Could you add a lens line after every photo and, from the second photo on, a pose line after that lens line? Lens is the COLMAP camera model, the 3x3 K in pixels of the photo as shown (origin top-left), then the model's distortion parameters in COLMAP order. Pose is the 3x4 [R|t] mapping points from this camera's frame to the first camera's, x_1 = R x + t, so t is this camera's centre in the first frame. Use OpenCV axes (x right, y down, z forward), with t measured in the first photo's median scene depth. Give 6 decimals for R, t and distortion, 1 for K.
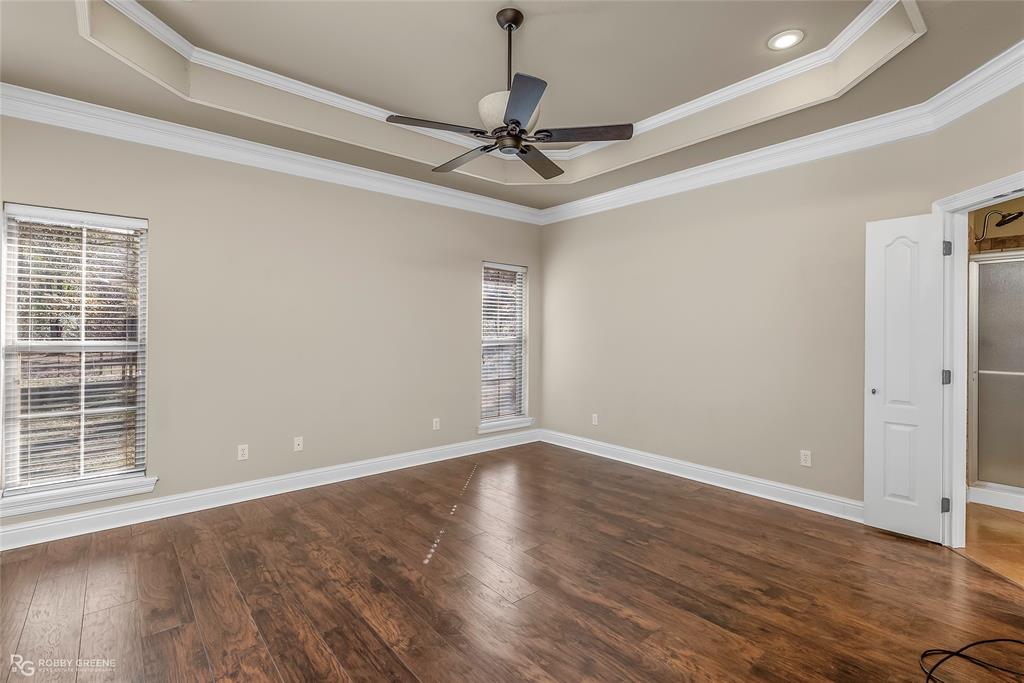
lens RADIAL K [[470.5, 0, 516.3], [0, 470.5, 329.4], [0, 0, 1]] dist [-0.007676, 0.000524]
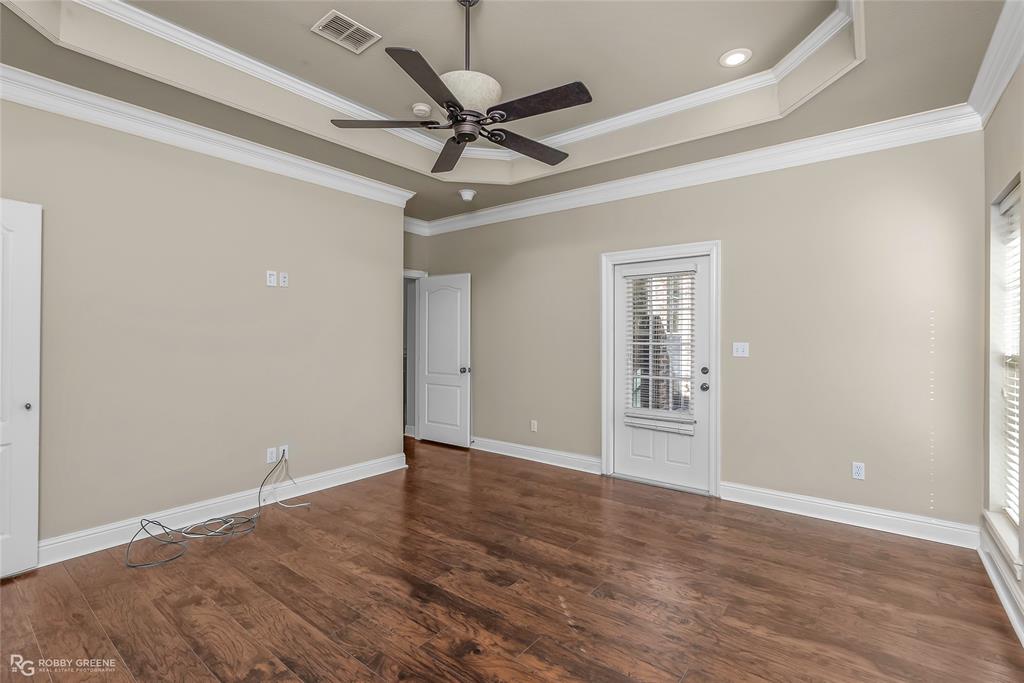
lens RADIAL K [[470.5, 0, 516.3], [0, 470.5, 329.4], [0, 0, 1]] dist [-0.007676, 0.000524]
pose [[-0.980189, -0.007699, -0.197914, 0.072504], [-0.003446, 0.999756, -0.021820, 0.010549], [0.198034, -0.020706, -0.979976, 2.000332]]
